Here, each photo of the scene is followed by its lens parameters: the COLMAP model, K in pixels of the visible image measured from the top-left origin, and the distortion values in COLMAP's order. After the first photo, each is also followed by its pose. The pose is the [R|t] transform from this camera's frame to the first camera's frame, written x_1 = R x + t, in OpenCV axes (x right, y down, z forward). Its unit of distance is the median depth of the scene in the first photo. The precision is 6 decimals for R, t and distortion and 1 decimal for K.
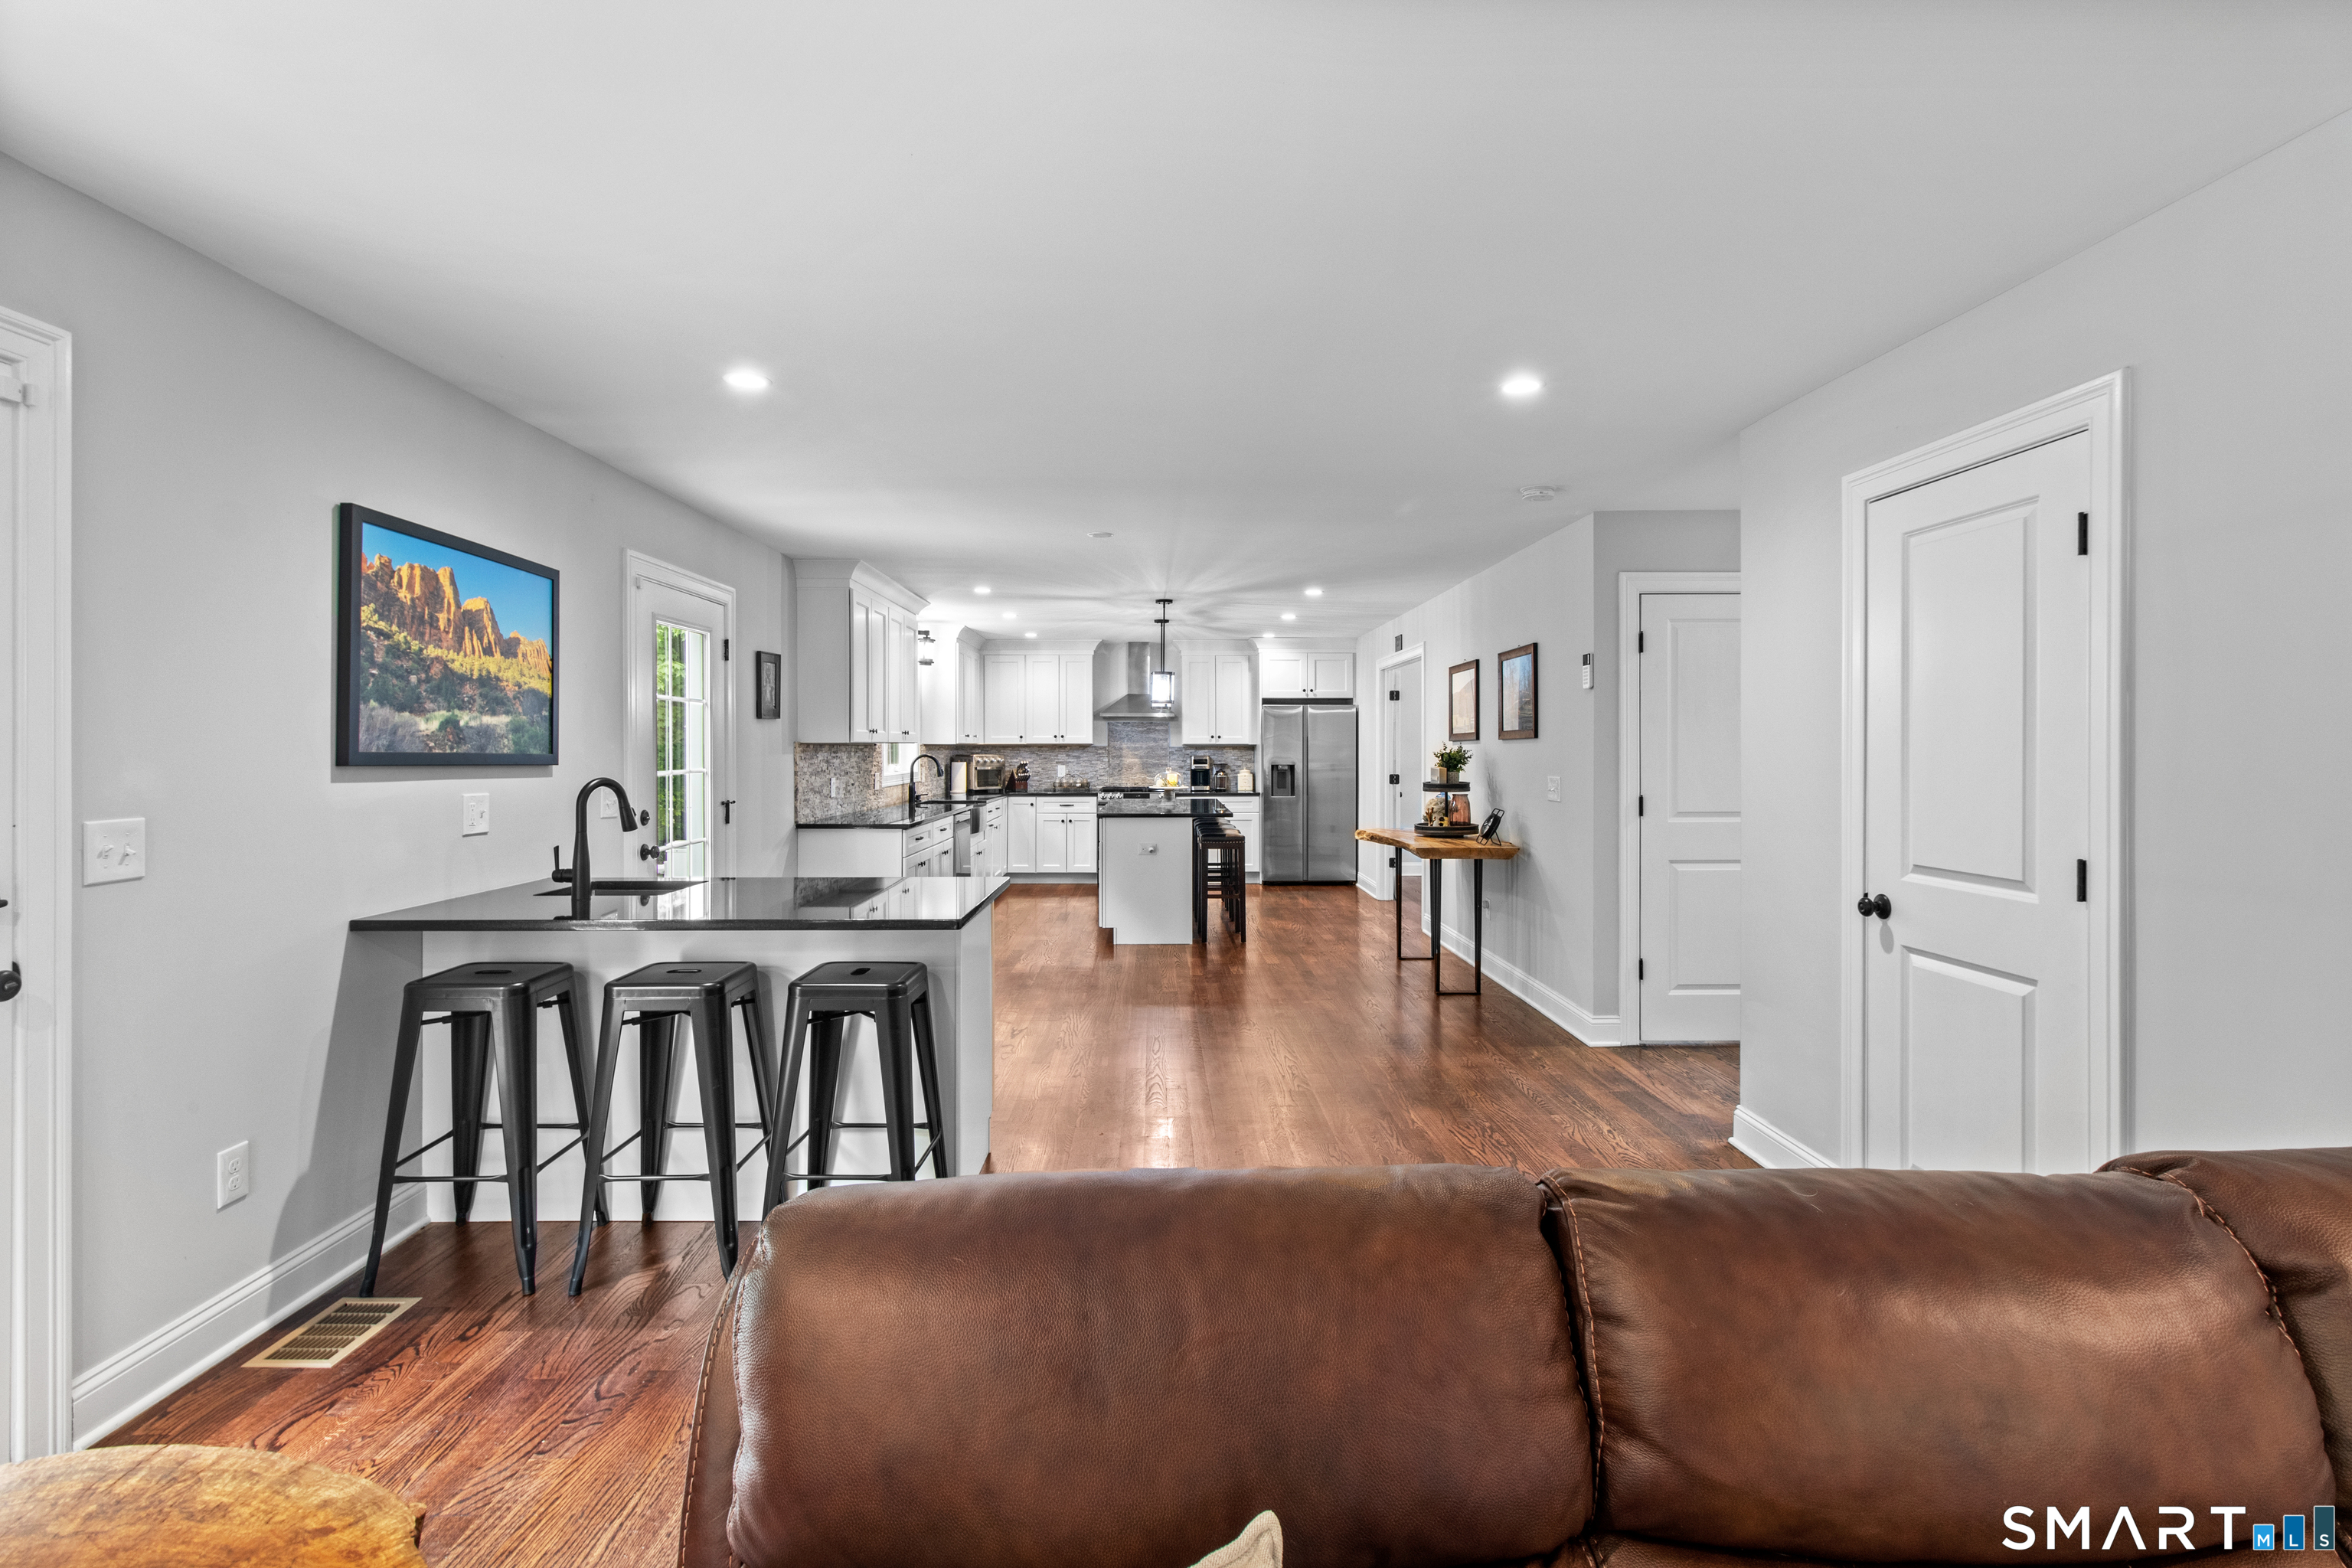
lens RADIAL K [[1089.6, 0, 1180.6], [0, 1089.6, 756.4], [0, 0, 1]] dist [0.003427, -0.000551]
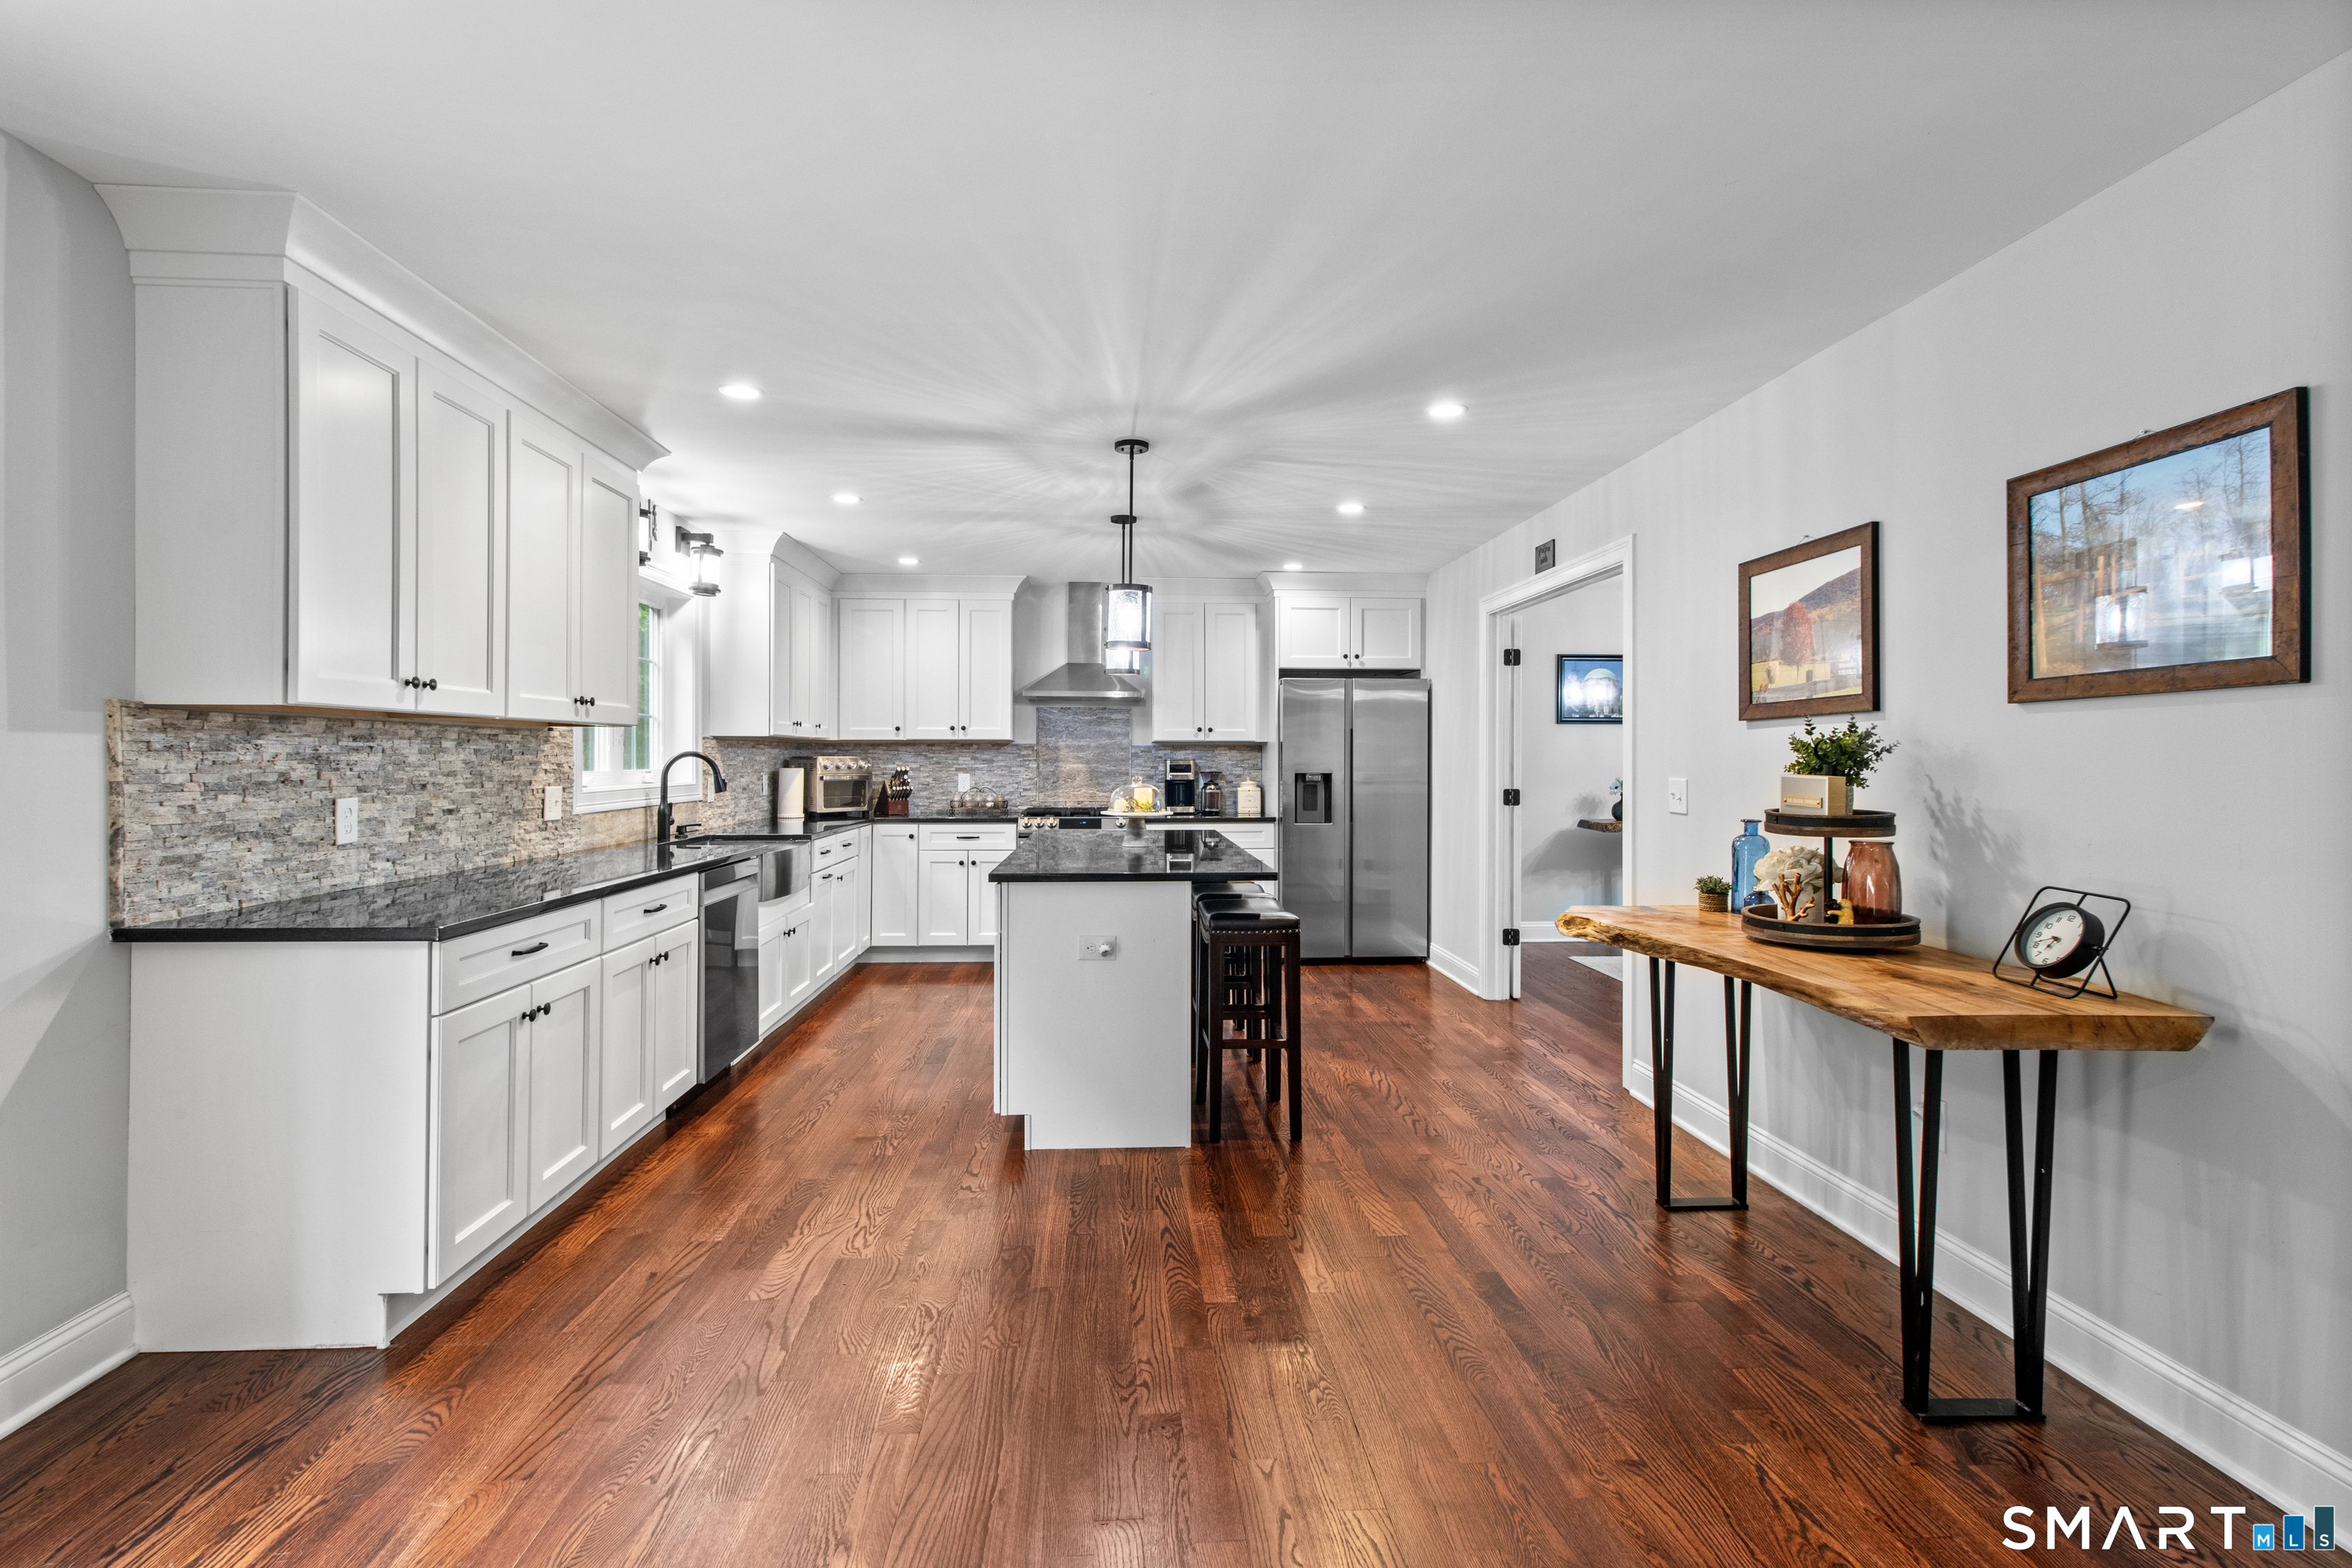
lens RADIAL K [[1089.6, 0, 1182.2], [0, 1089.6, 749.9], [0, 0, 1]] dist [0.003427, -0.000551]
pose [[0.998949, 0.002764, 0.045759, -0.013257], [-0.002011, 0.999862, -0.016504, 0.005901], [-0.045799, 0.016395, 0.998816, 0.455498]]
